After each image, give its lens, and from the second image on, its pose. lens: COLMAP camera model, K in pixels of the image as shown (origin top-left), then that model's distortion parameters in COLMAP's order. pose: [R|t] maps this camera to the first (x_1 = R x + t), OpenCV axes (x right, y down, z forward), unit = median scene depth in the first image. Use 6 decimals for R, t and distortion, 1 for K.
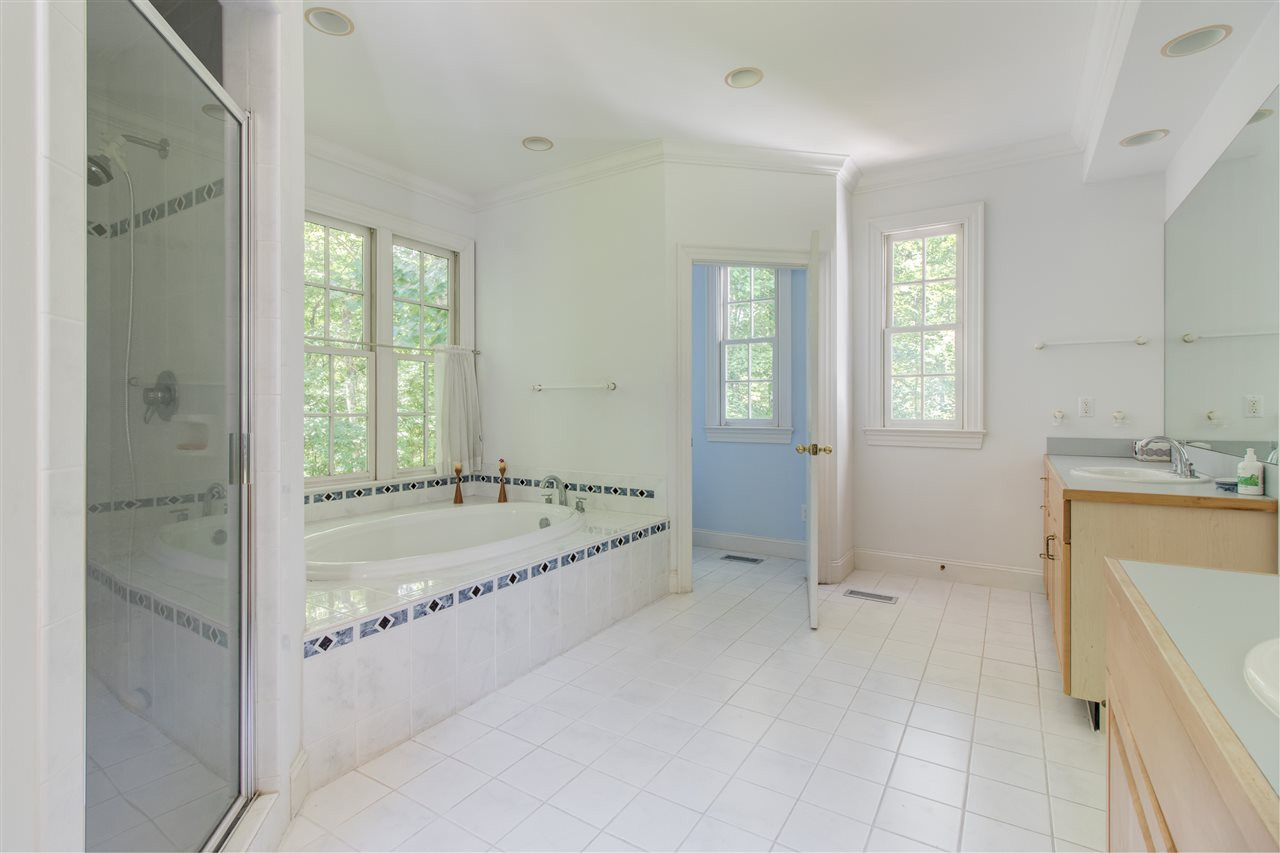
lens RADIAL K [[591.0, 0, 634.0], [0, 591.0, 412.1], [0, 0, 1]] dist [-0.000490, 0.000197]
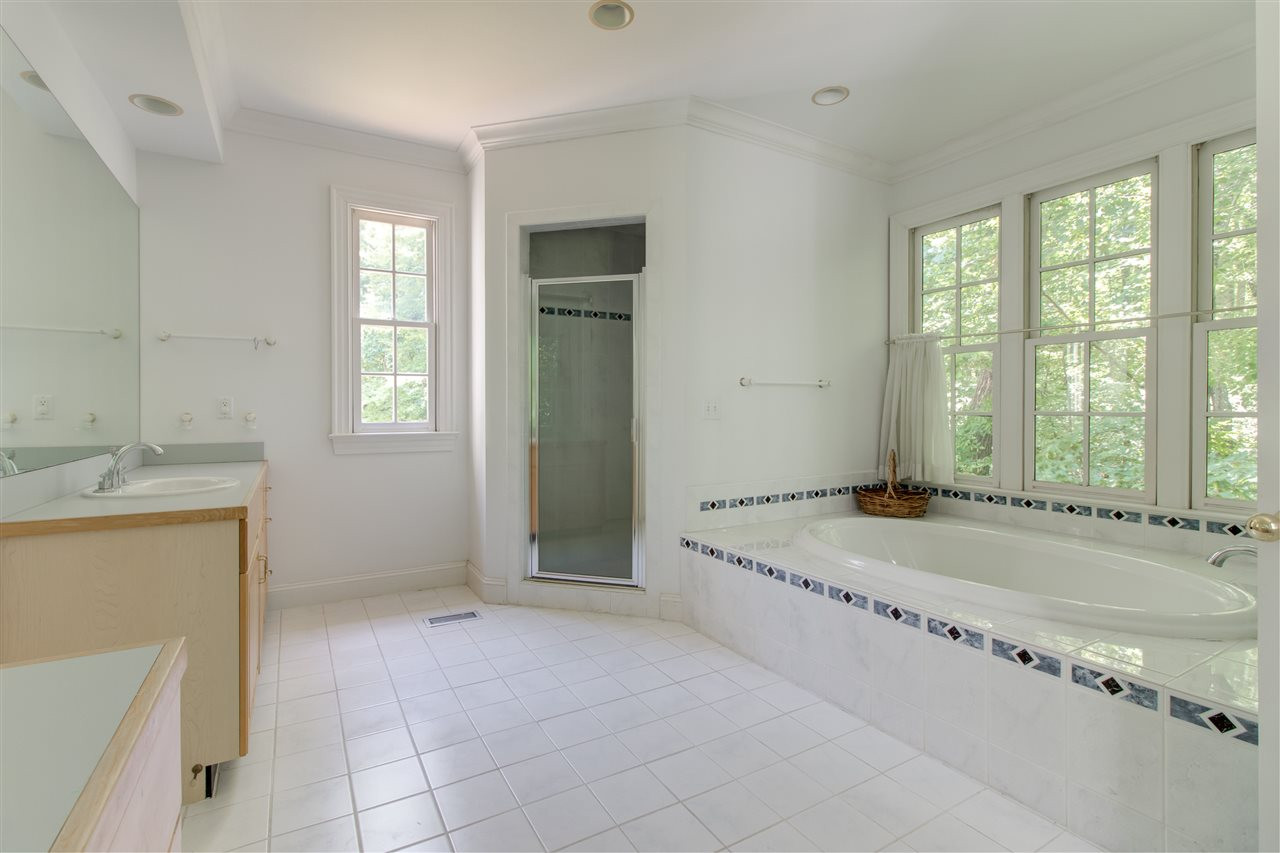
lens RADIAL K [[591.0, 0, 634.0], [0, 591.0, 412.1], [0, 0, 1]] dist [-0.000490, 0.000197]
pose [[-0.459420, 0.006158, -0.888198, 0.759323], [-0.002769, 0.999961, 0.008365, -0.004442], [0.888215, 0.006302, -0.459385, 1.165318]]
